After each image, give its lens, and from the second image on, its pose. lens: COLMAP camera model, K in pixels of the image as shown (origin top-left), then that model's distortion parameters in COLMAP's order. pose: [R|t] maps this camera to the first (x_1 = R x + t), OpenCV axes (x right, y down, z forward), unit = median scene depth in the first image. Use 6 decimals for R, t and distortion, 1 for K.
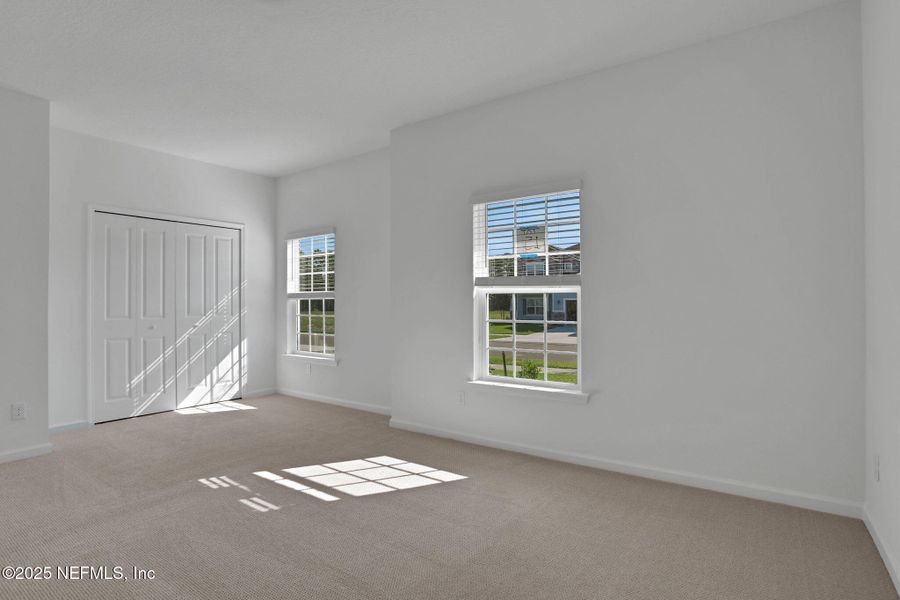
lens RADIAL K [[512.3, 0, 456.7], [0, 512.3, 301.9], [0, 0, 1]] dist [-0.023672, -0.000533]
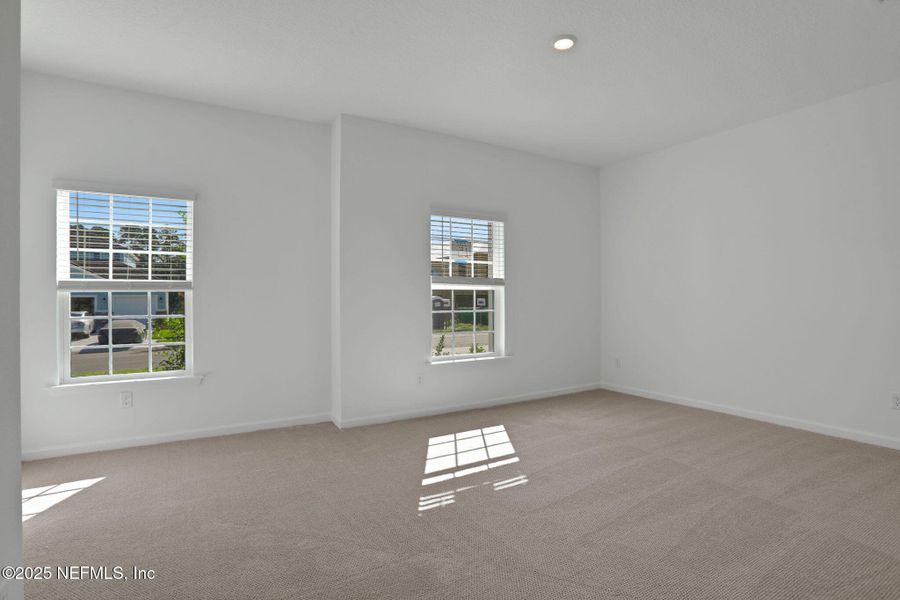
lens RADIAL K [[512.3, 0, 453.2], [0, 512.3, 298.0], [0, 0, 1]] dist [-0.023672, -0.000533]
pose [[0.285736, 0.004225, 0.958299, -0.850918], [0.004921, 0.999971, -0.005876, 0.009061], [-0.958296, 0.006394, 0.285706, 0.472259]]
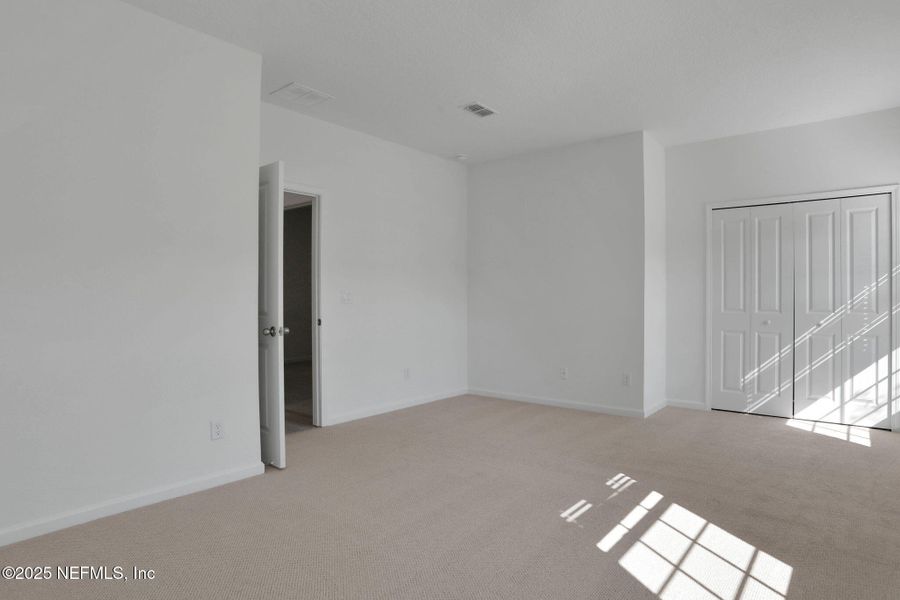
lens RADIAL K [[474.7, 0, 453.3], [0, 474.7, 298.6], [0, 0, 1]] dist [-0.025277, -0.000219]
pose [[-0.056615, 0.008143, -0.998363, 0.289180], [0.001983, 0.999966, 0.008044, -0.001269], [0.998394, -0.001524, -0.056629, 0.480845]]
